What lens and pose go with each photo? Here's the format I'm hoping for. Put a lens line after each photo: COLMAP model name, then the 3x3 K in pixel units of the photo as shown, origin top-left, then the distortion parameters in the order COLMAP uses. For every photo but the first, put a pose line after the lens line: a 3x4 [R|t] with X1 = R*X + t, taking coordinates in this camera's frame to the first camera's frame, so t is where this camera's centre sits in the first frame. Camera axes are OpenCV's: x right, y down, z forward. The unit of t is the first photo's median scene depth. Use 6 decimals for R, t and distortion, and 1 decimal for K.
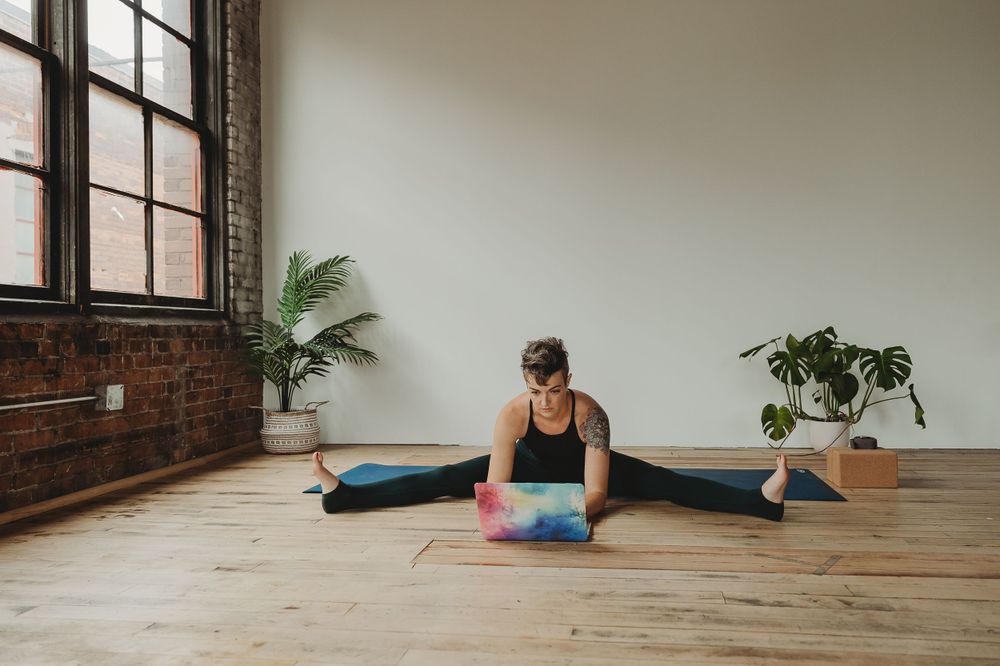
lens RADIAL K [[737.4, 0, 523.8], [0, 737.4, 332.2], [0, 0, 1]] dist [0.011669, -0.007899]
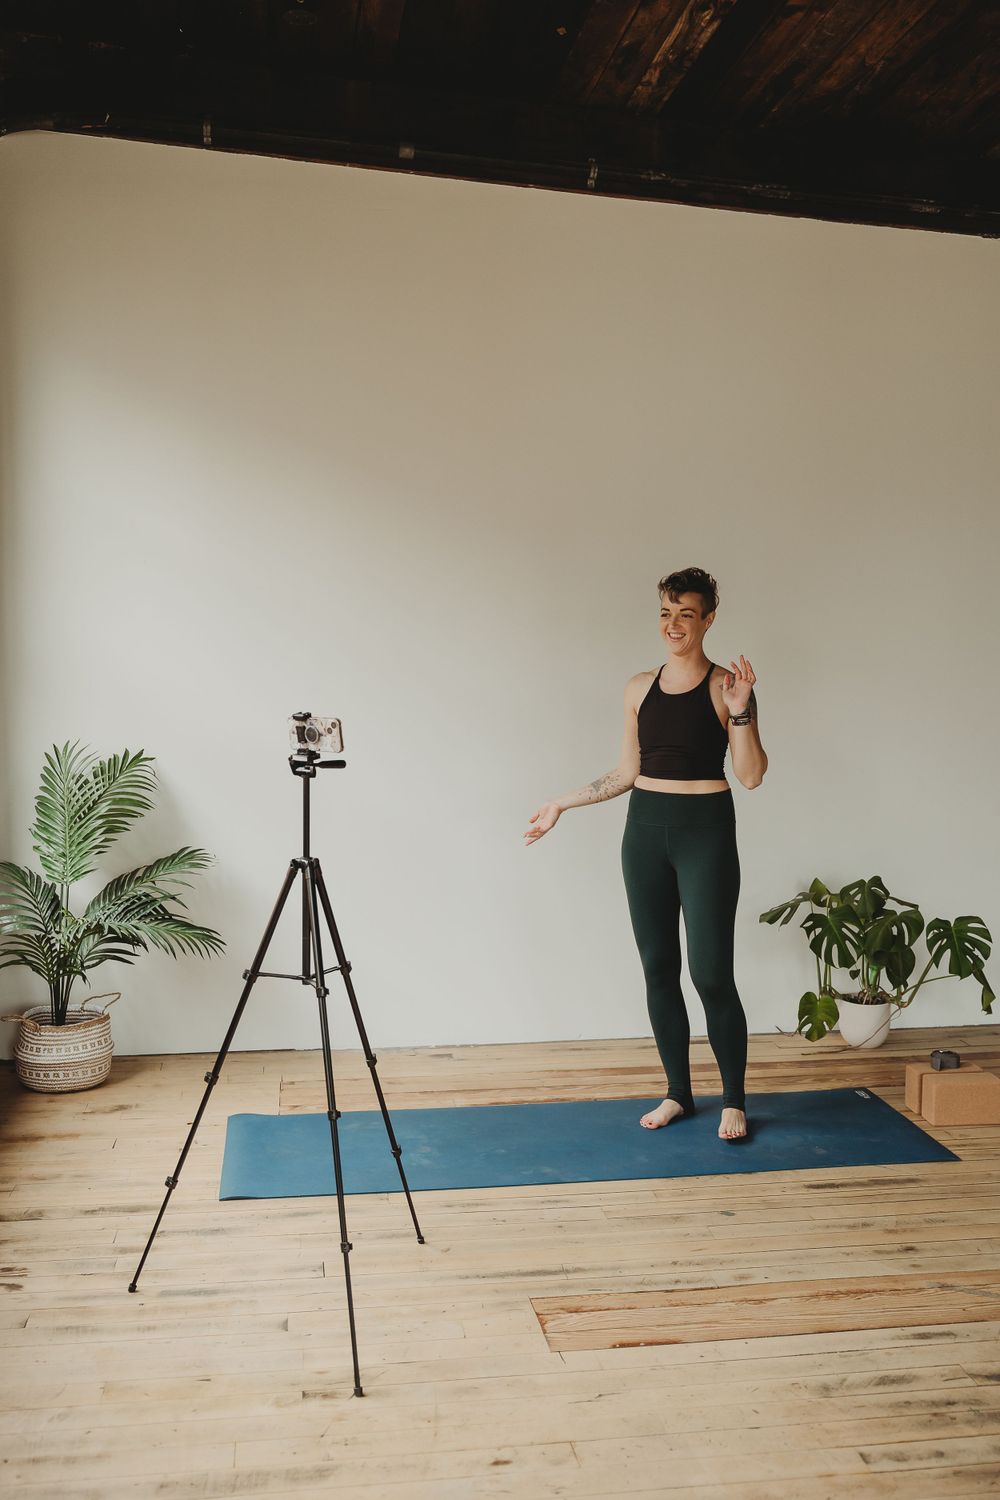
lens RADIAL K [[1320.9, 0, 460.6], [0, 1320.9, 753.0], [0, 0, 1]] dist [0.006509, 0.011571]
pose [[0.962012, -0.004426, 0.272971, -0.309965], [-0.016481, 0.997104, 0.074248, -0.202843], [-0.272509, -0.075926, 0.959153, -0.117529]]
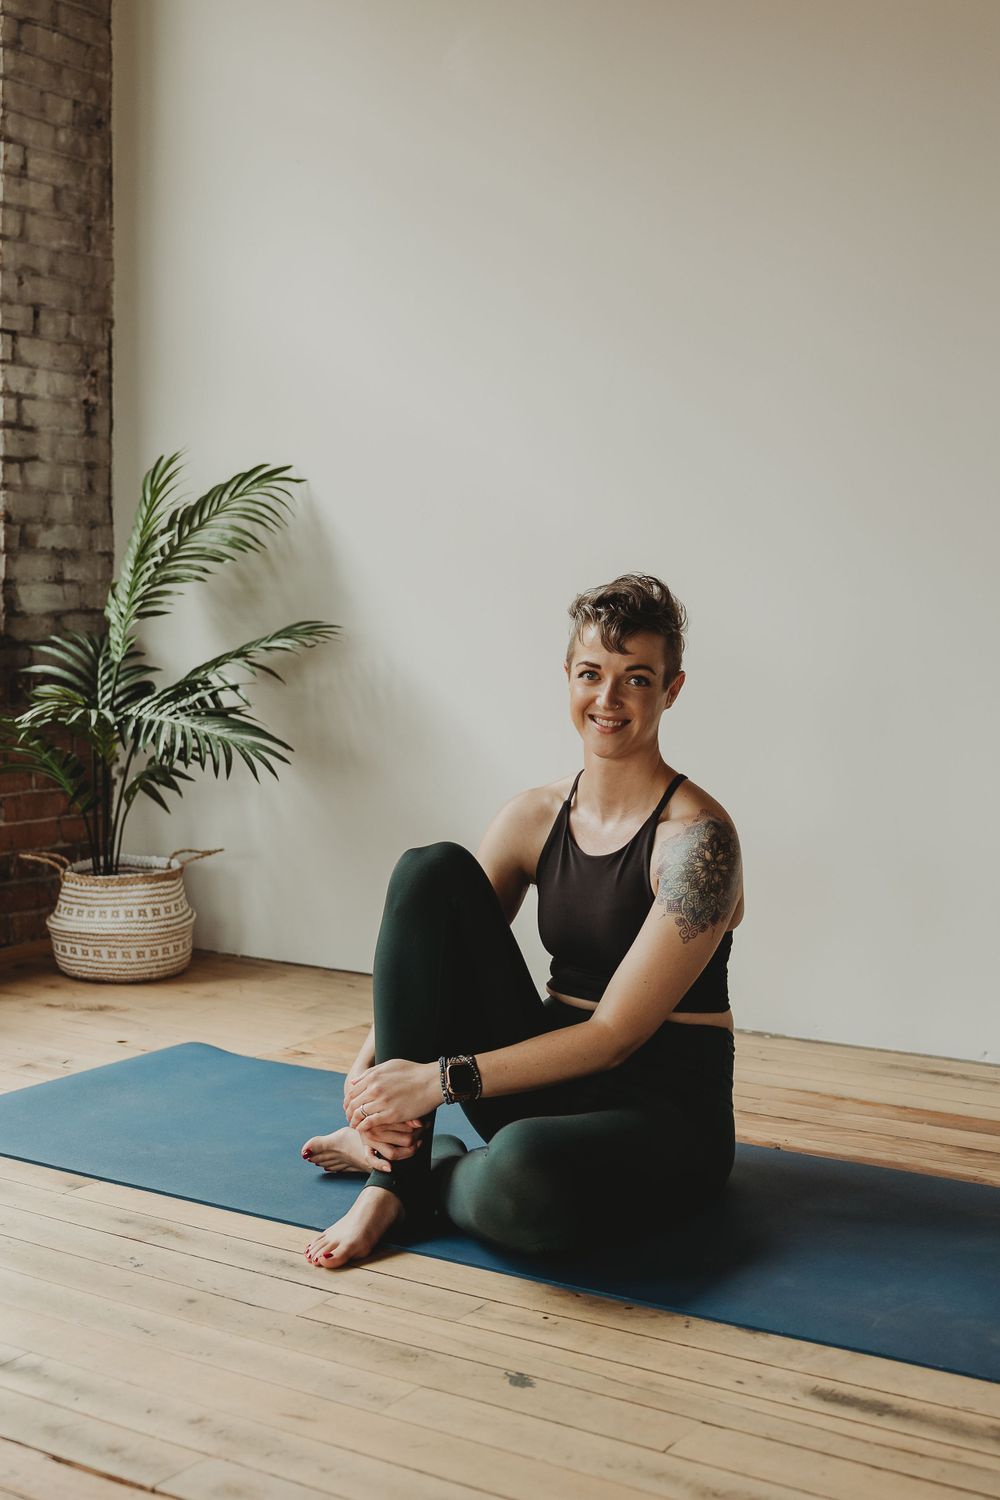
lens RADIAL K [[1860.9, 0, 547.7], [0, 1860.9, 673.4], [0, 0, 1]] dist [0.008667, 0.000000]
pose [[0.917536, 0.036777, -0.395948, 0.287476], [-0.016799, 0.998410, 0.053809, -0.055914], [0.397297, -0.042720, 0.916695, 0.197822]]
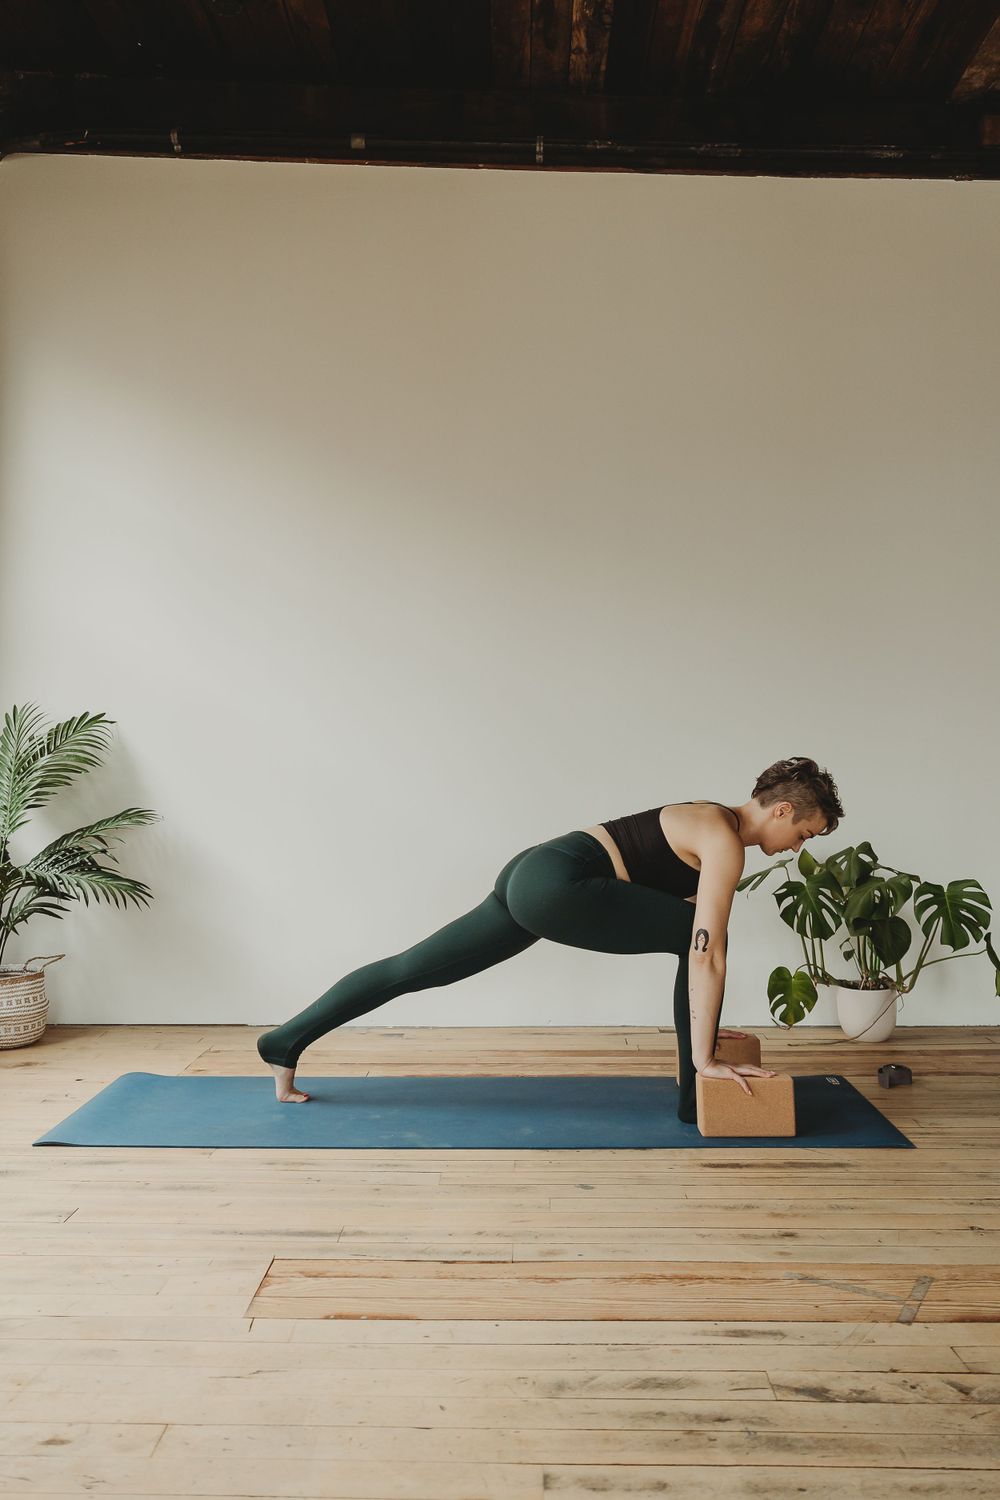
lens RADIAL K [[1164.4, 0, 466.9], [0, 1164.4, 679.2], [0, 0, 1]] dist [0.001717, 0.000629]
pose [[0.994737, 0.014093, 0.101485, -0.039155], [-0.006670, 0.997301, -0.073113, -0.068265], [-0.102241, 0.072052, 0.992147, 0.004778]]
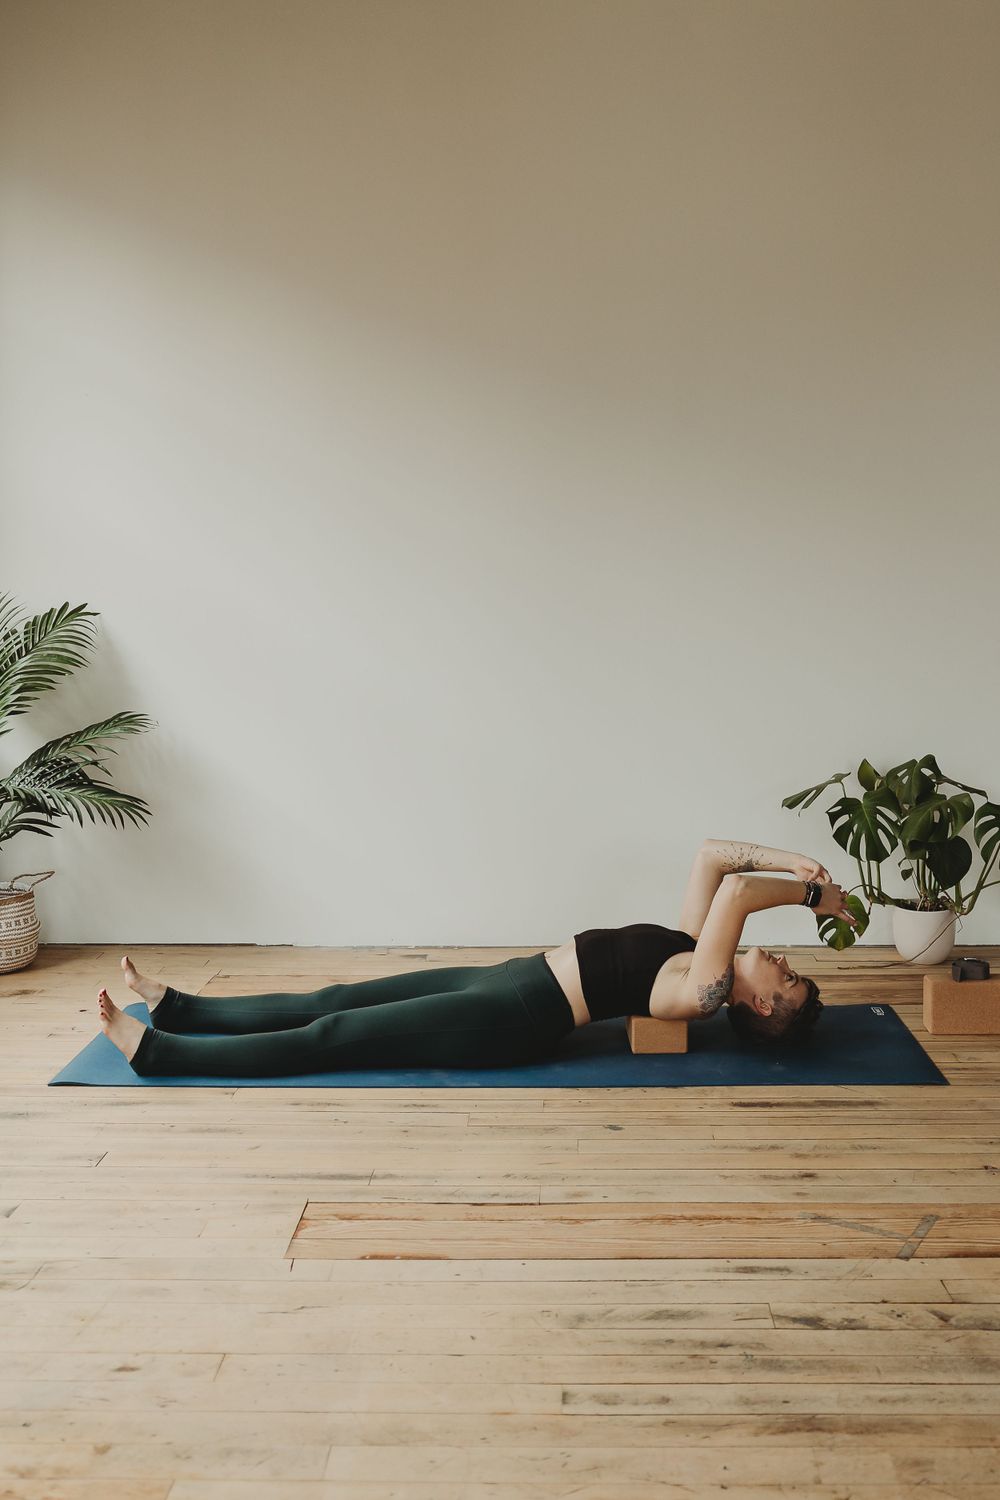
lens RADIAL K [[1451.4, 0, 529.7], [0, 1451.4, 669.6], [0, 0, 1]] dist [-0.008590, 0.000000]
pose [[0.992032, 0.002223, 0.125963, -0.052117], [-0.010141, 0.998009, 0.062252, -0.136380], [-0.125574, -0.063033, 0.990080, -0.112054]]
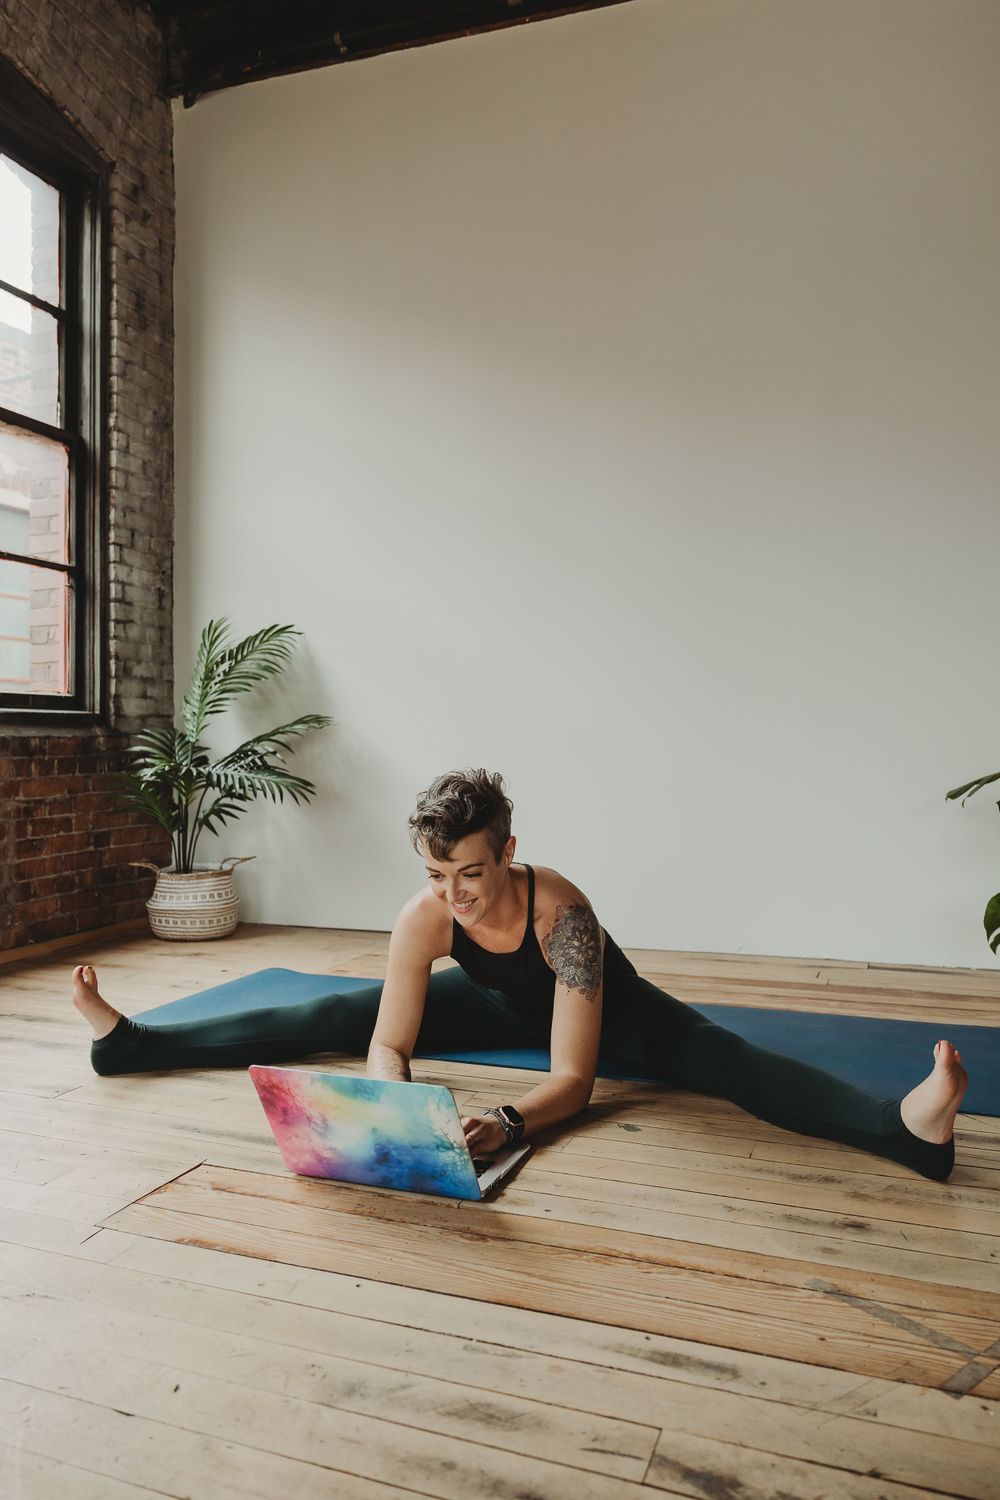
lens RADIAL K [[1057.0, 0, 467.7], [0, 1057.0, 697.2], [0, 0, 1]] dist [0.008807, -0.004727]
pose [[0.971083, -0.009518, -0.238553, 0.134276], [0.000947, 0.999351, -0.036015, -0.009606], [0.238741, 0.034747, 0.970461, 0.178284]]
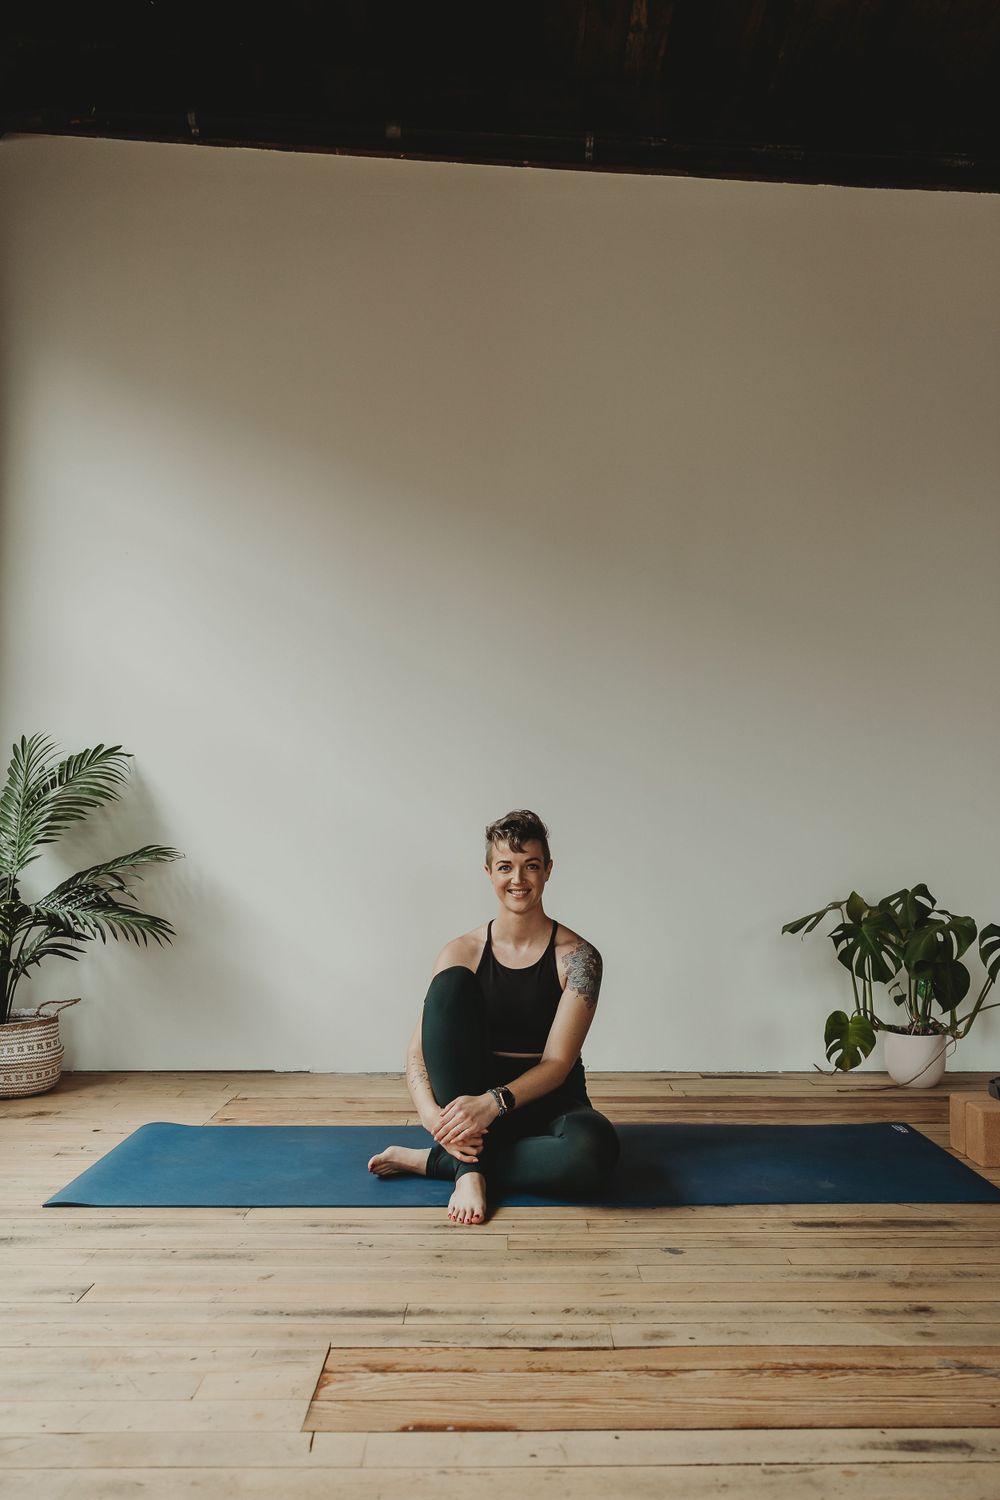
lens RADIAL K [[1057.0, 0, 503.3], [0, 1057.0, 818.6], [0, 0, 1]] dist [0.008807, -0.004727]
pose [[0.989040, 0.017374, 0.146625, -0.066870], [-0.014905, 0.999728, -0.017923, -0.038903], [-0.146897, 0.015541, 0.989030, 0.147081]]
